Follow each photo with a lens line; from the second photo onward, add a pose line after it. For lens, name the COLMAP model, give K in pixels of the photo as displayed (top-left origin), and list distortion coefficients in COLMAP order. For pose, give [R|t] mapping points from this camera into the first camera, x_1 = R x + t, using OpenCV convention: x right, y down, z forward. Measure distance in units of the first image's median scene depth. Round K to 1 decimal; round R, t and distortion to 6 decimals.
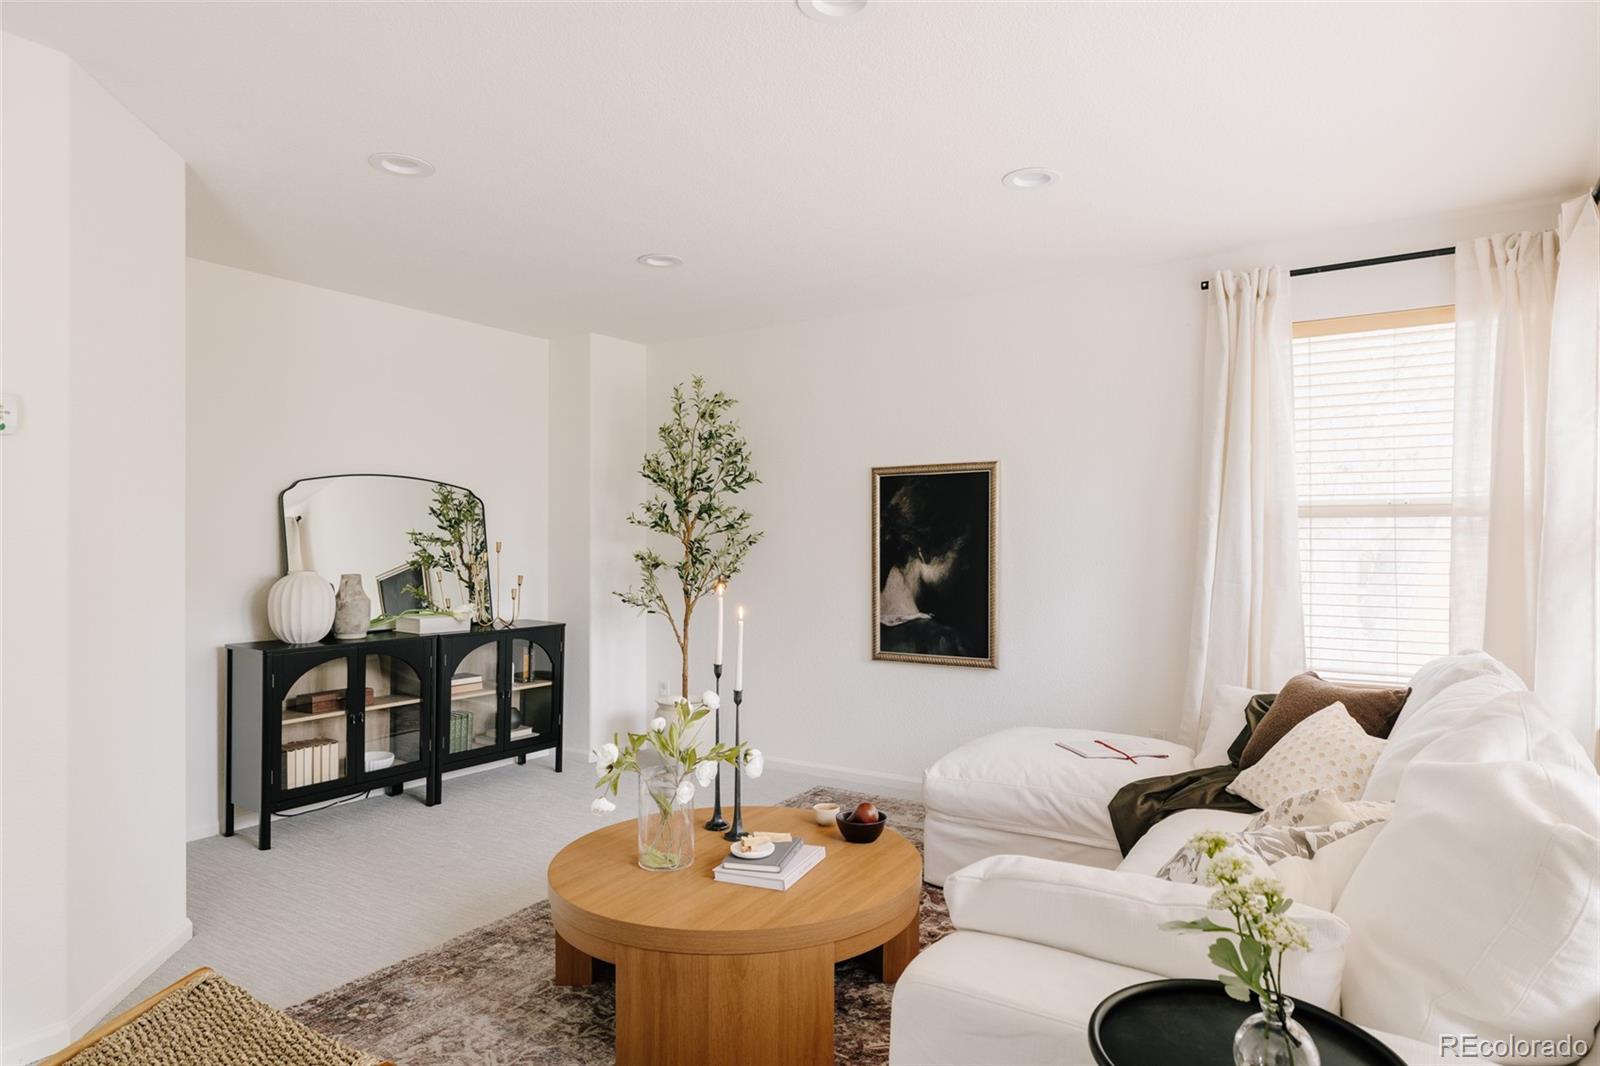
lens RADIAL K [[935.4, 0, 797.6], [0, 935.4, 535.9], [0, 0, 1]] dist [-0.002049, -0.000487]
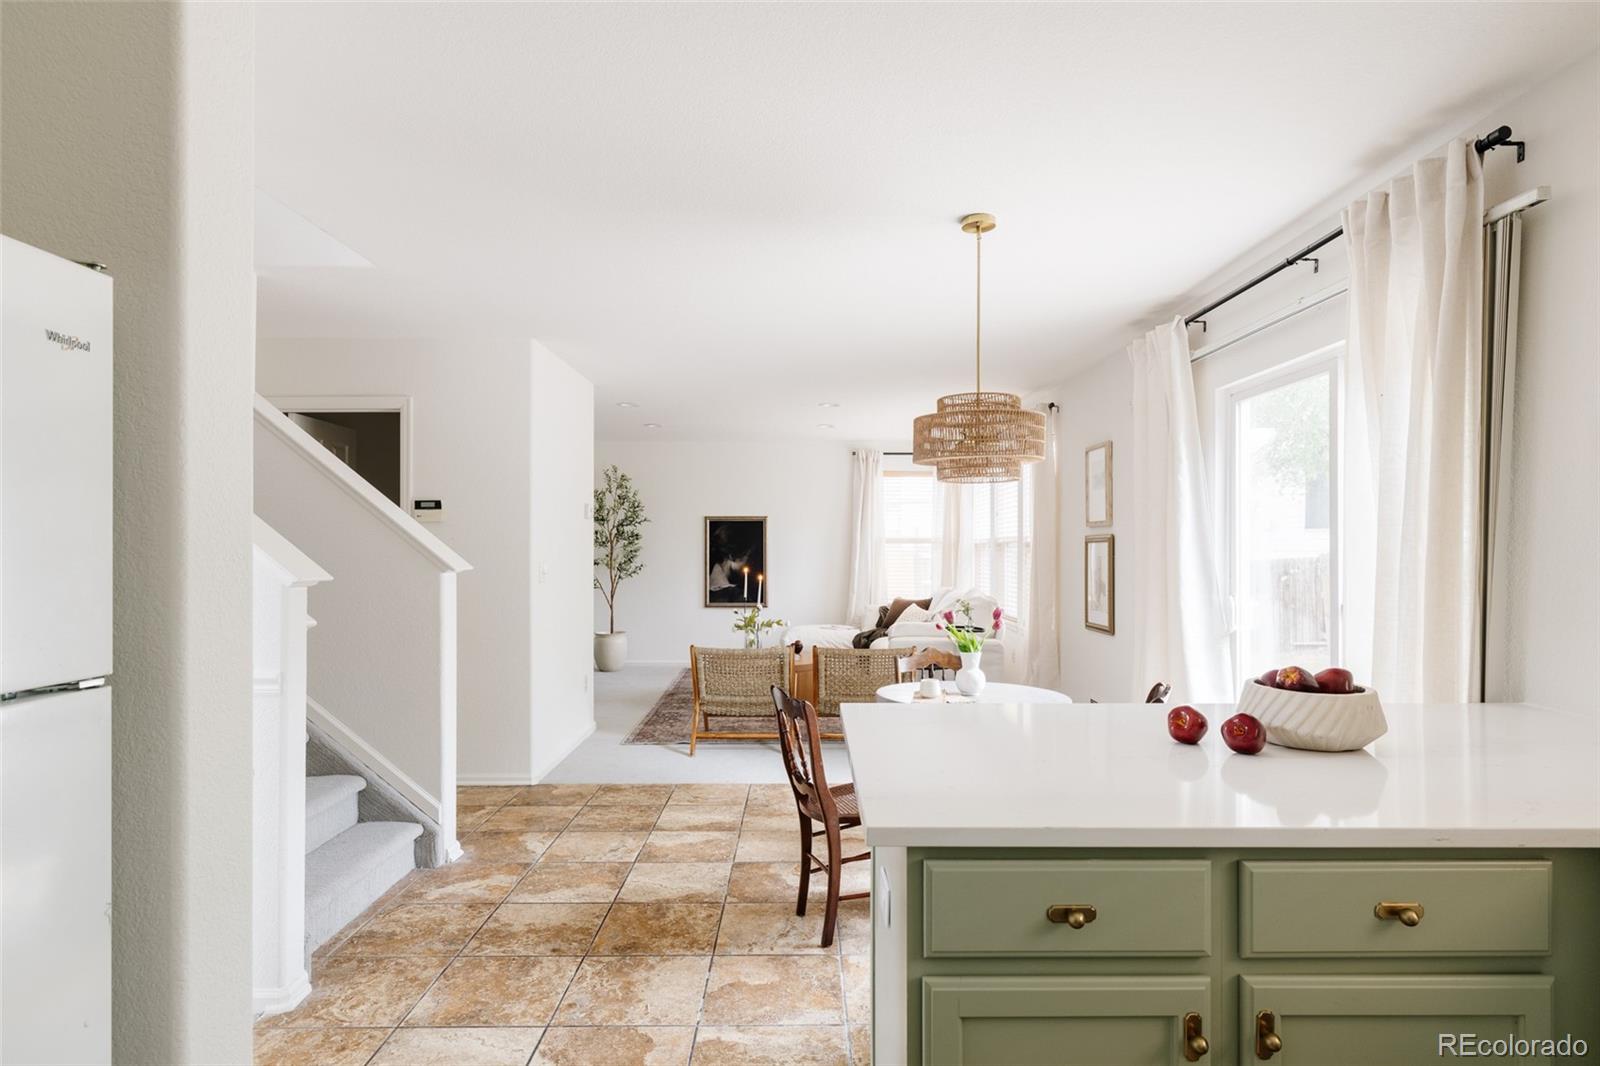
lens RADIAL K [[876.4, 0, 802.0], [0, 876.4, 539.2], [0, 0, 1]] dist [0.000392, 0.000004]
pose [[0.828705, 0.001213, 0.559684, -0.869636], [-0.004925, 0.999975, 0.005125, -0.033454], [-0.559663, -0.007003, 0.828690, -0.781949]]
